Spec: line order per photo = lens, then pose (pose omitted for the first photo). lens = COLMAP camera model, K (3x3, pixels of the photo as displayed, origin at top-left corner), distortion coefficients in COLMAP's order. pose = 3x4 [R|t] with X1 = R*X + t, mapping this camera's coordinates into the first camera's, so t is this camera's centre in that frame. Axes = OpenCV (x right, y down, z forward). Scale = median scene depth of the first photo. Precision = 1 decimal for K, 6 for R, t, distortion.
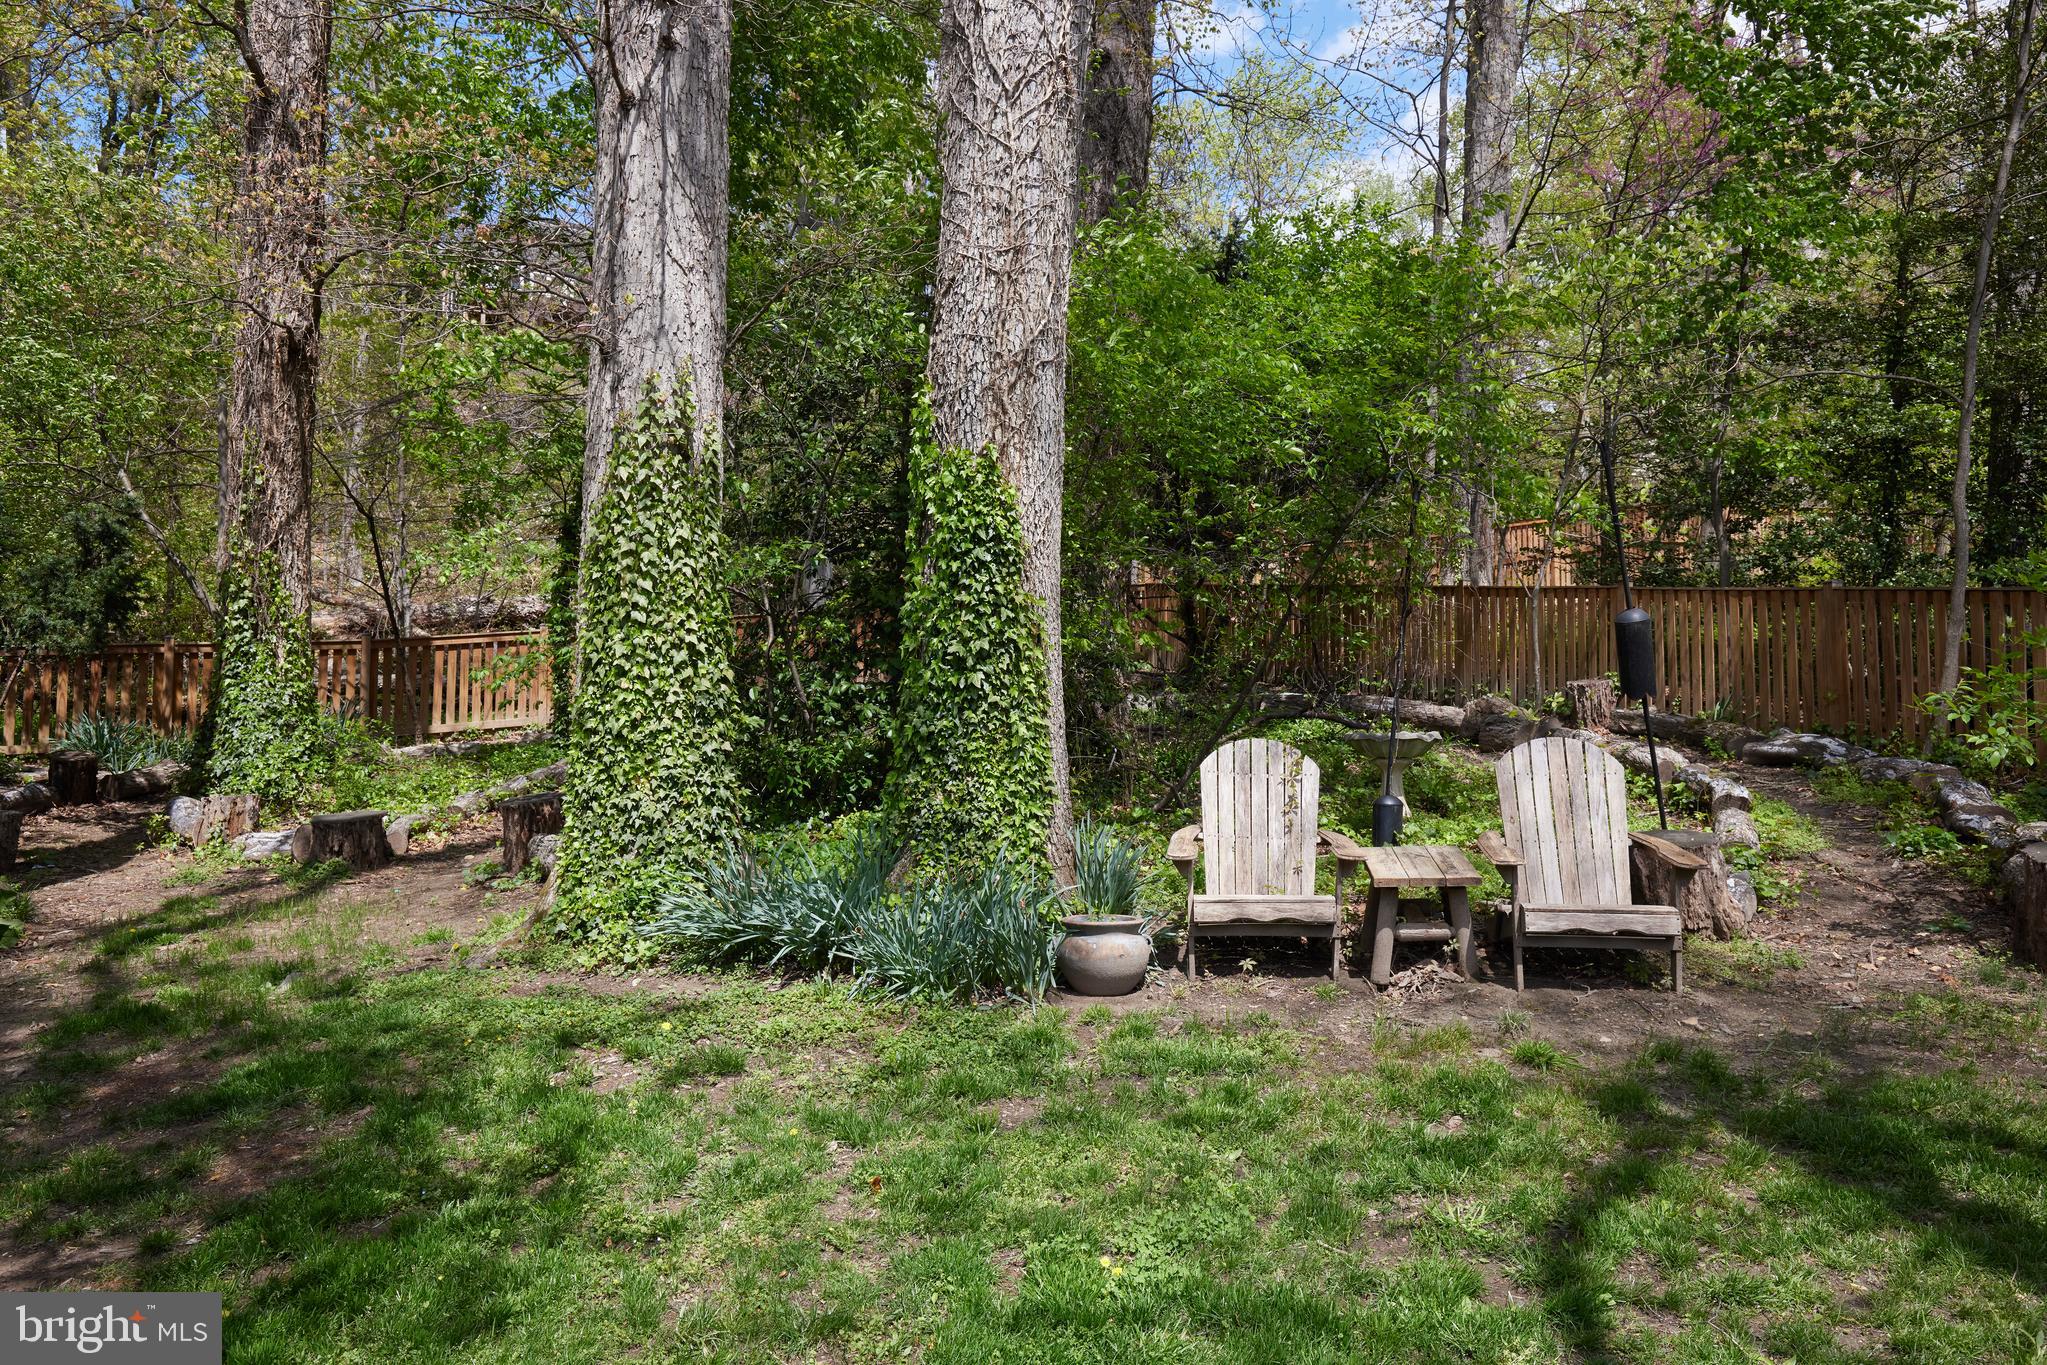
lens RADIAL K [[1658.4, 0, 1023.5], [0, 1658.4, 682.5], [0, 0, 1]] dist [0.003271, 0.001885]
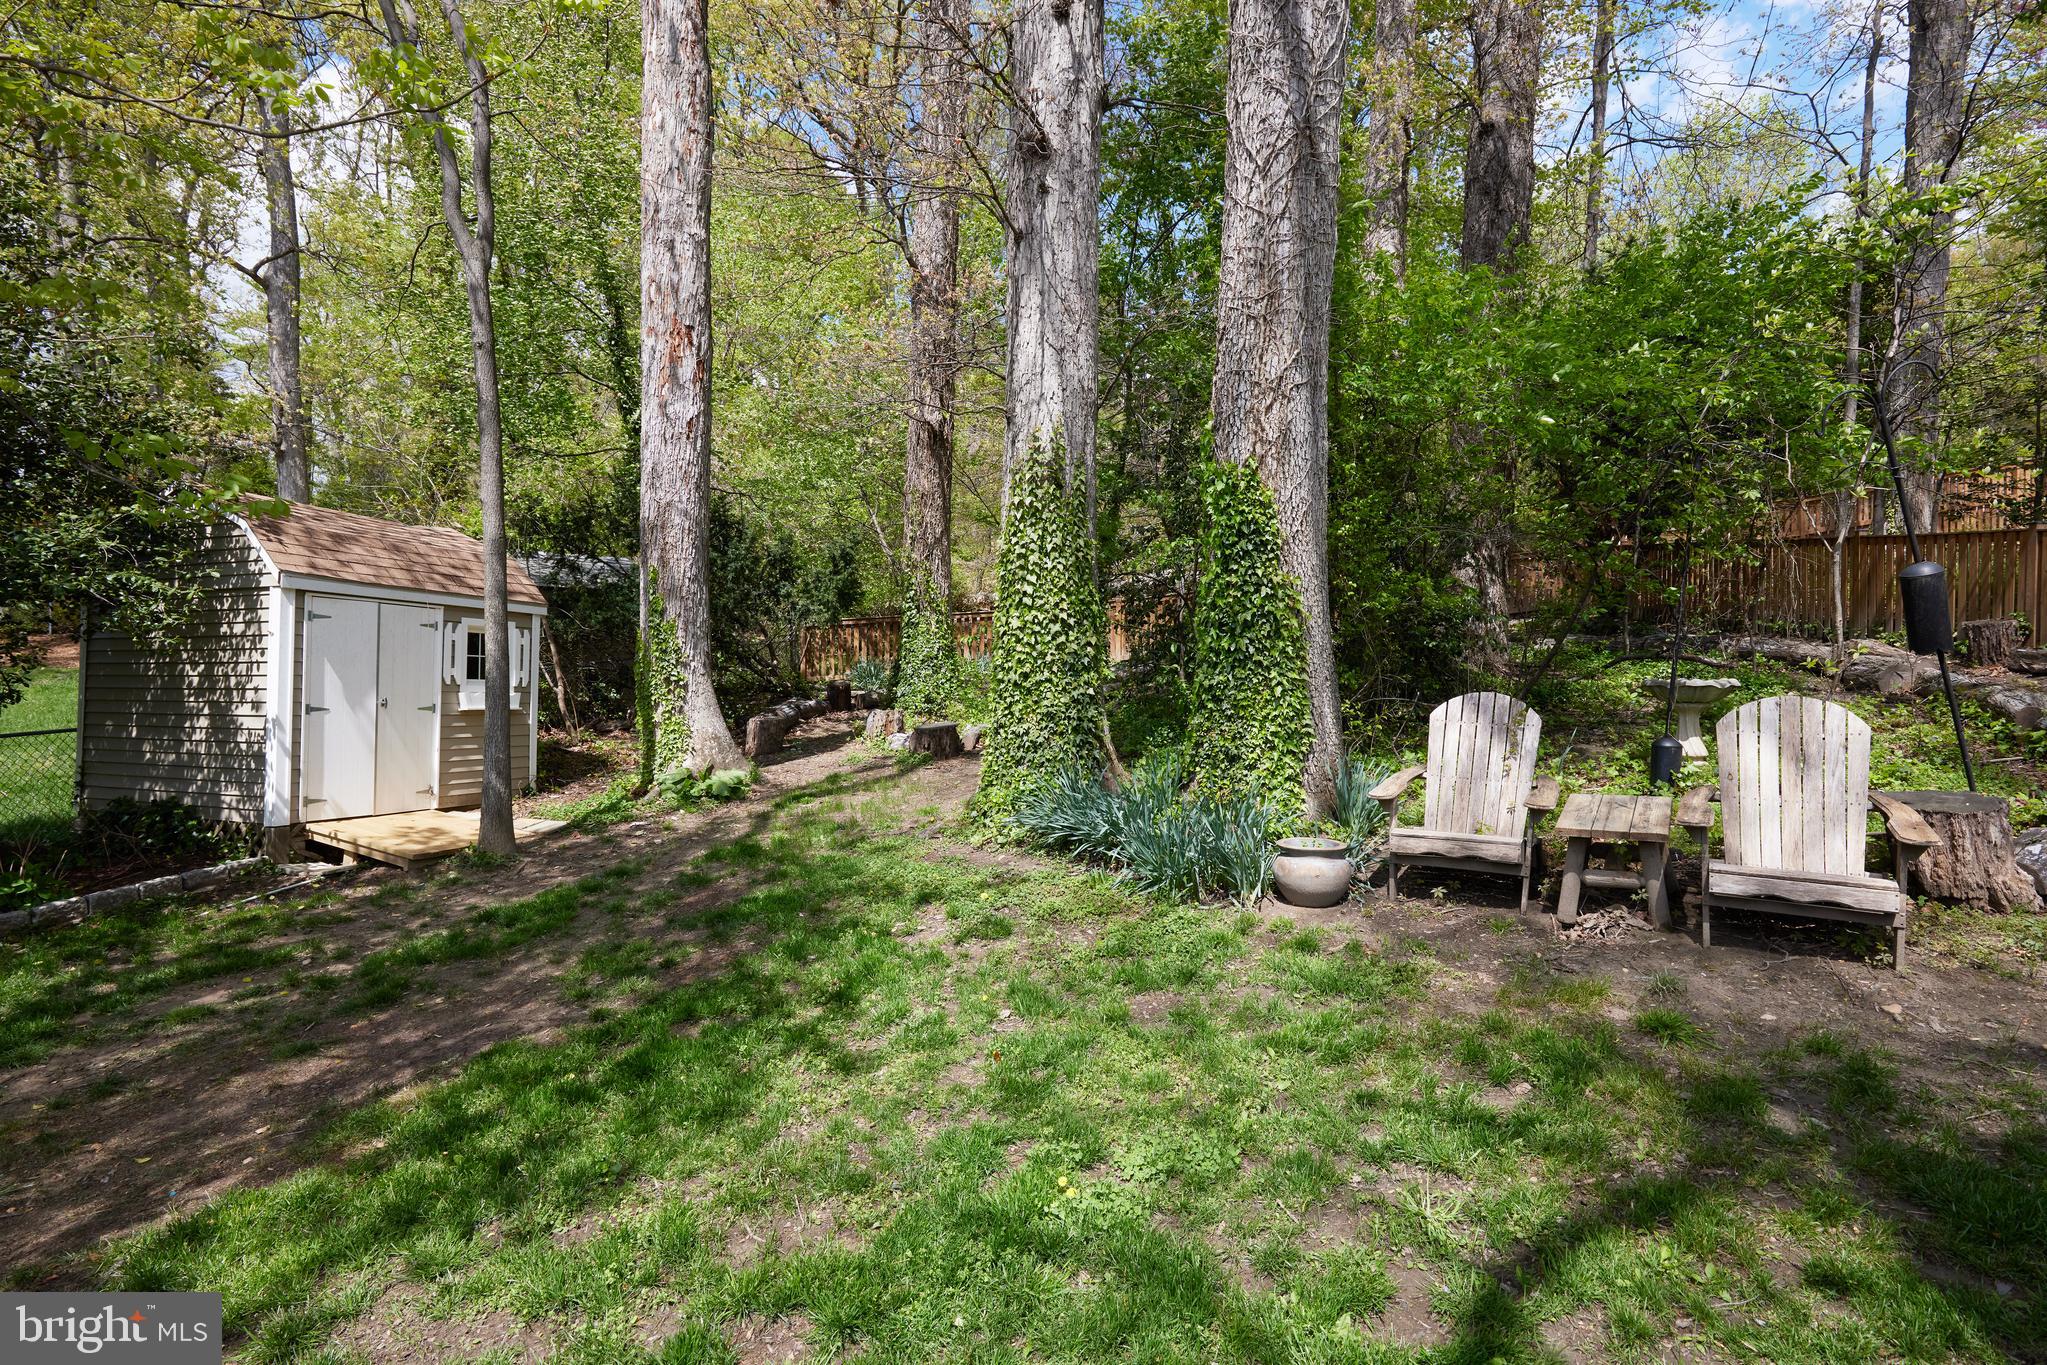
lens RADIAL K [[1045.4, 0, 1023.5], [0, 1045.4, 682.5], [0, 0, 1]] dist [-0.016404, 0.010958]
pose [[0.874677, 0.006984, -0.484656, 0.211741], [0.022184, 0.998272, 0.054421, -0.019456], [0.484199, -0.058352, 0.873010, 0.214358]]
